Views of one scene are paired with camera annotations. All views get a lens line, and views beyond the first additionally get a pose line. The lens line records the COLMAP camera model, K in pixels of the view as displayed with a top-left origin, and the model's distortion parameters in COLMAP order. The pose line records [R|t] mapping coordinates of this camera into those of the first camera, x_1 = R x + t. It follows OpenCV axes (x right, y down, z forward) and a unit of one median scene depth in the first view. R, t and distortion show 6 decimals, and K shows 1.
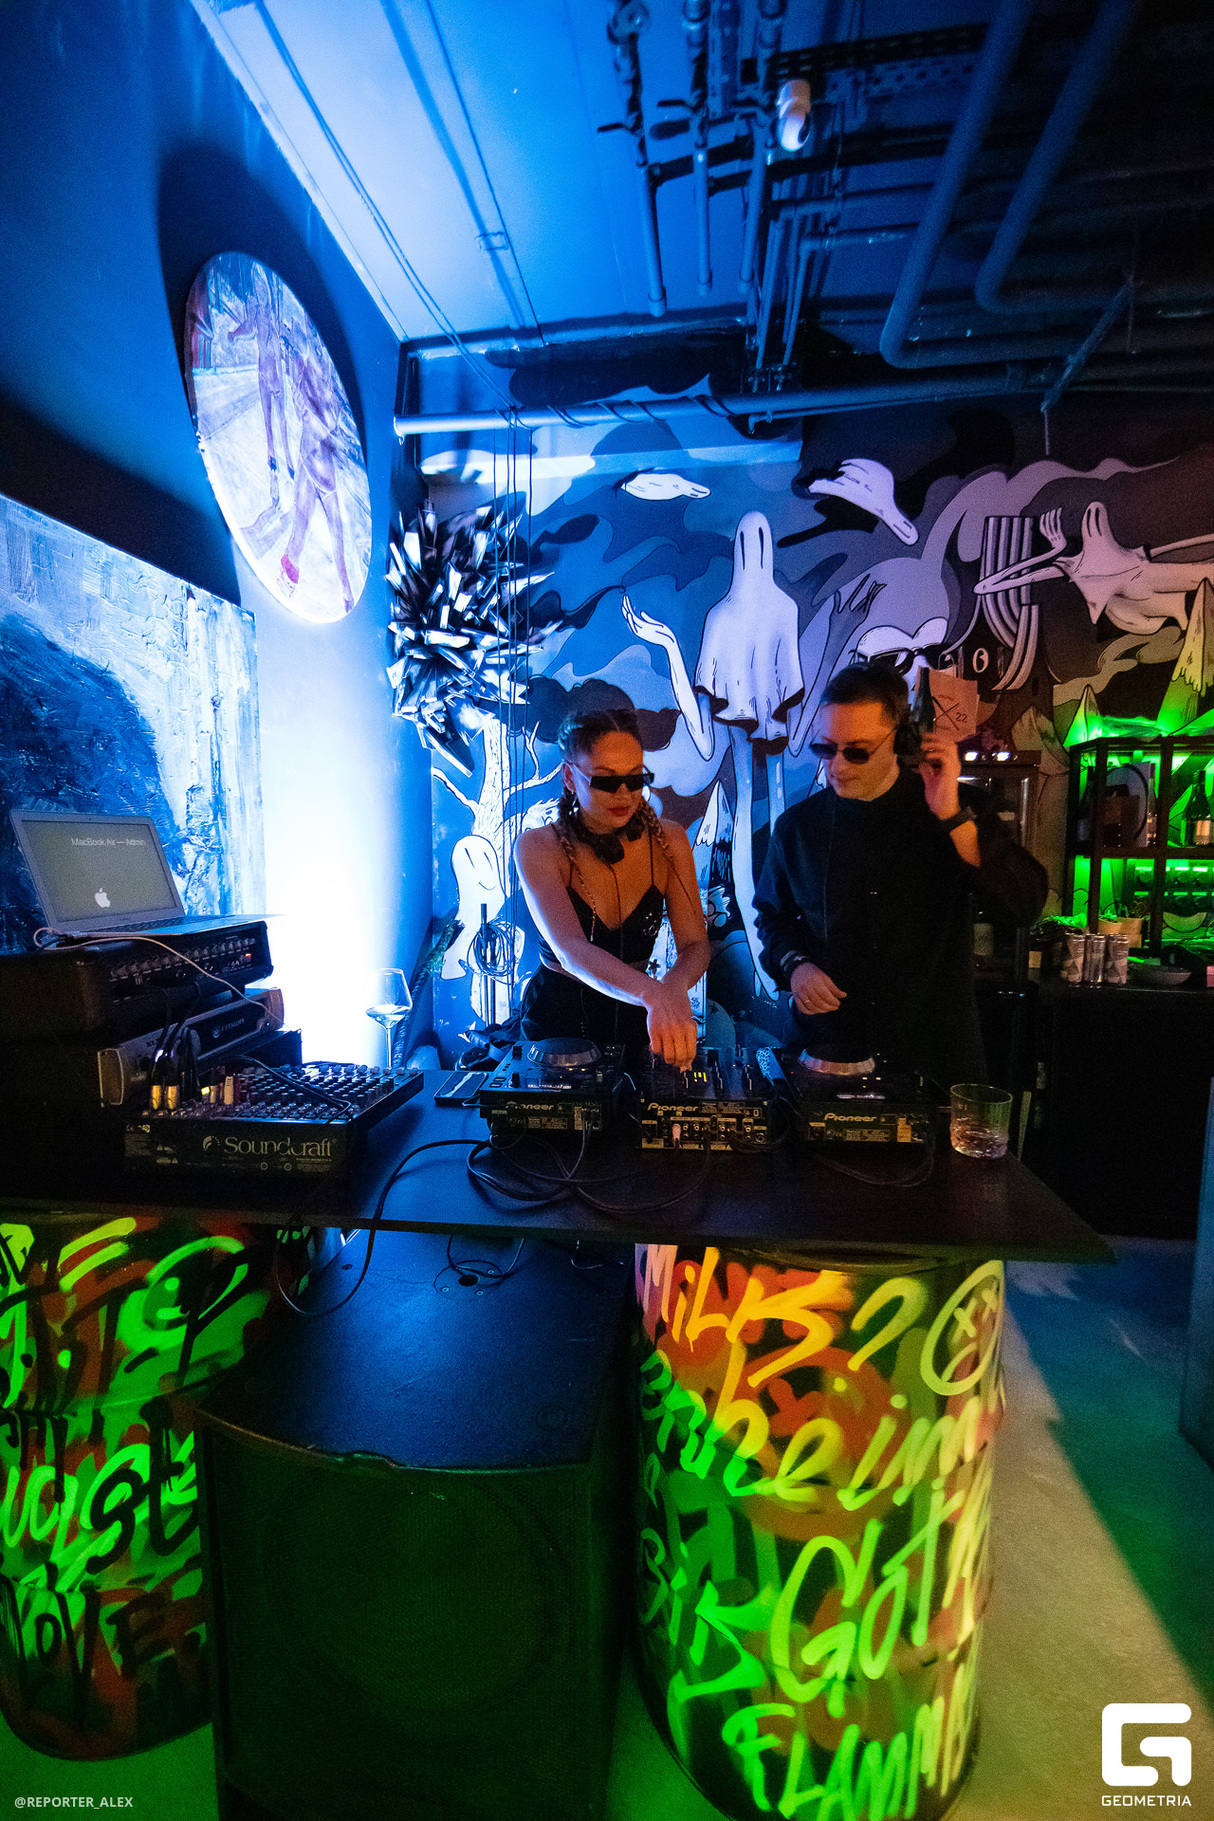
lens RADIAL K [[708.0, 0, 607.0], [0, 708.0, 910.5], [0, 0, 1]] dist [-0.011496, 0.000029]
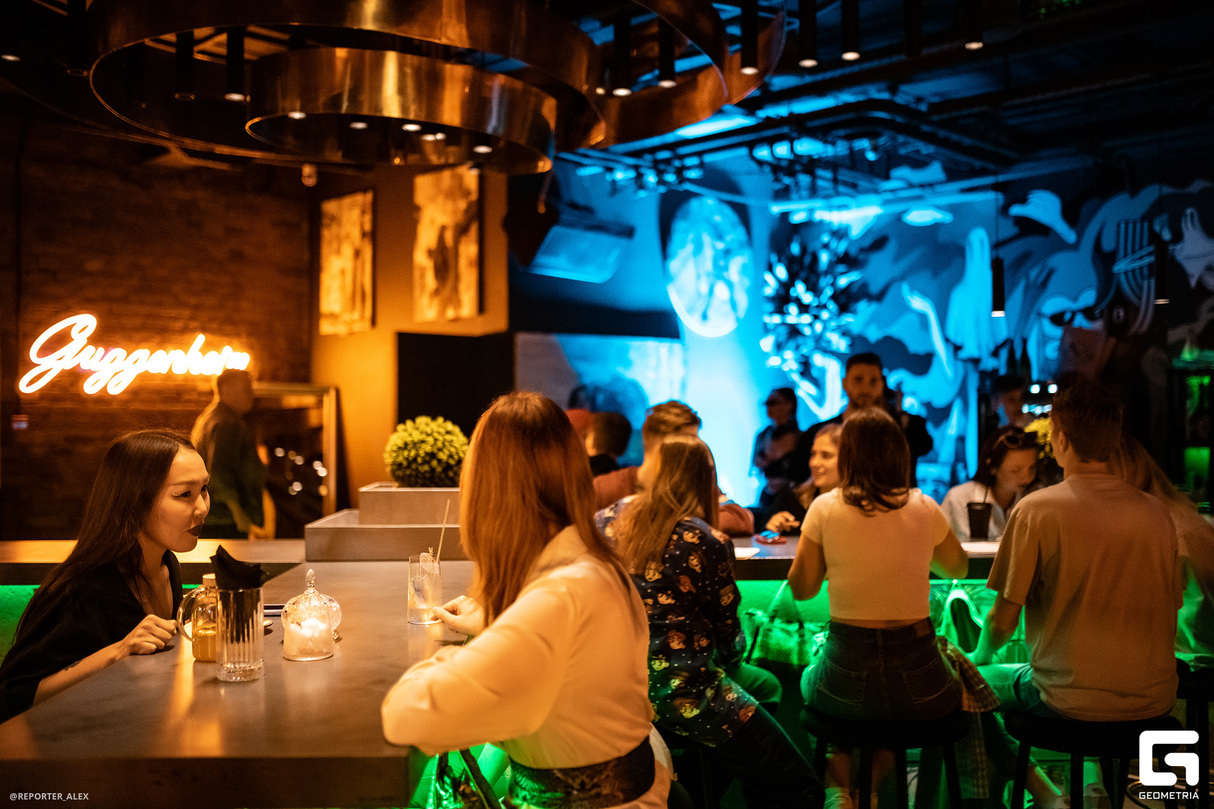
lens RADIAL K [[1170.5, 0, 607.0], [0, 1170.5, 404.5], [0, 0, 1]] dist [-0.117212, 0.173356]
pose [[0.812150, -0.012576, -0.583314, 1.062955], [-0.054970, 0.993671, -0.097958, 0.130902], [0.580854, 0.111621, 0.806318, -1.564681]]
